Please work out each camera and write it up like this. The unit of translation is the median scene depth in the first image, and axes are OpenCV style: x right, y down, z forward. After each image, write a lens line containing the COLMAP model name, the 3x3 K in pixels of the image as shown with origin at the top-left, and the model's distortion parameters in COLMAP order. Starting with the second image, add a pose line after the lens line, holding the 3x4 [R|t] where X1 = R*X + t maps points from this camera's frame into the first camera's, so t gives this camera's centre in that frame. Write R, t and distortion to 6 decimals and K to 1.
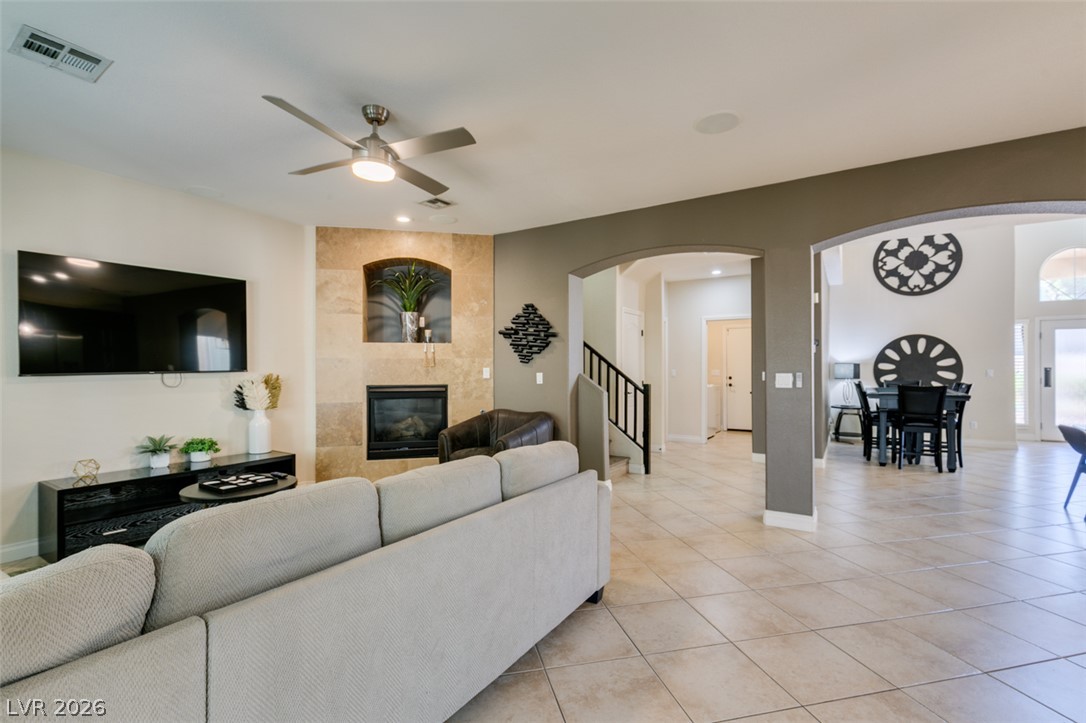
lens RADIAL K [[492.0, 0, 543.0], [0, 492.0, 365.5], [0, 0, 1]] dist [0.003061, -0.000329]
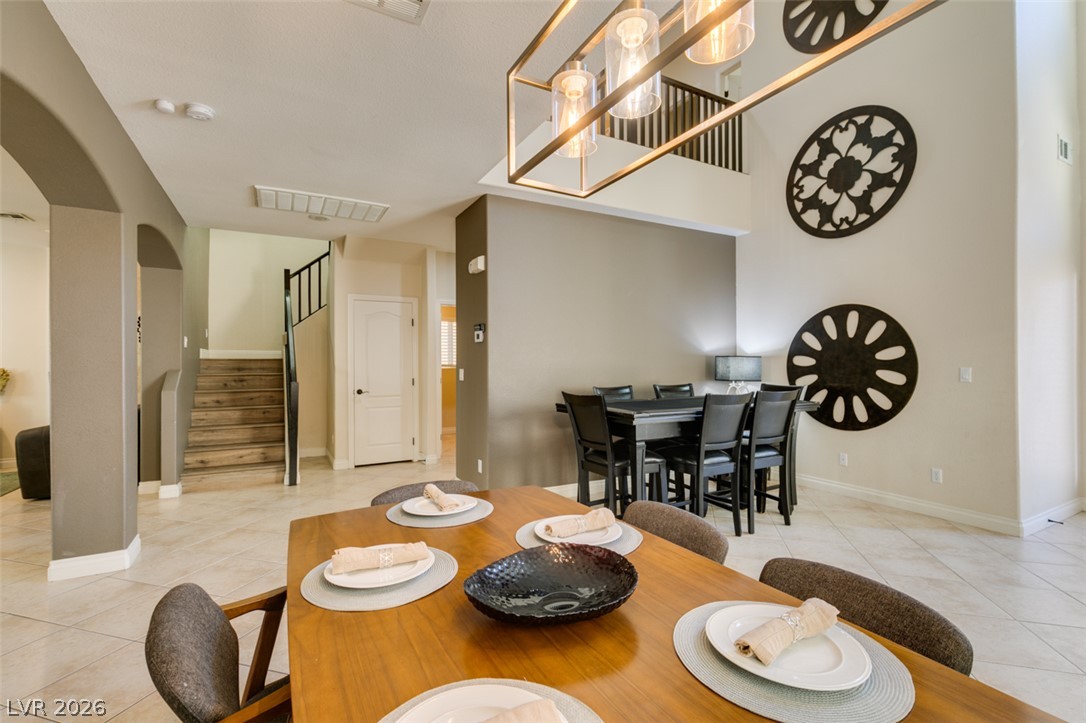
lens RADIAL K [[492.0, 0, 538.6], [0, 492.0, 358.9], [0, 0, 1]] dist [0.003061, -0.000329]
pose [[0.871120, -0.001112, -0.491069, 0.728968], [-0.002551, 0.999974, -0.006790, 0.003968], [0.491063, 0.007167, 0.871094, 0.333891]]
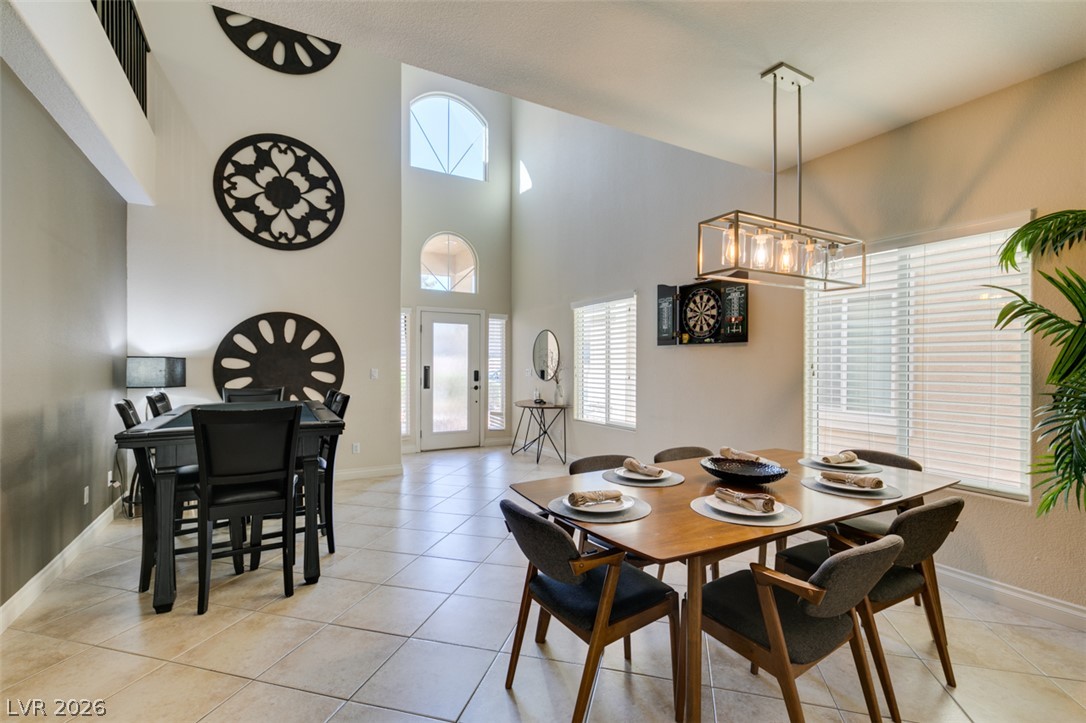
lens RADIAL K [[492.0, 0, 545.8], [0, 492.0, 364.4], [0, 0, 1]] dist [0.003061, -0.000329]
pose [[0.477203, 0.004462, 0.878782, 0.371365], [-0.006313, 0.999979, -0.001649, 0.001432], [-0.878770, -0.004761, 0.477221, 0.412014]]
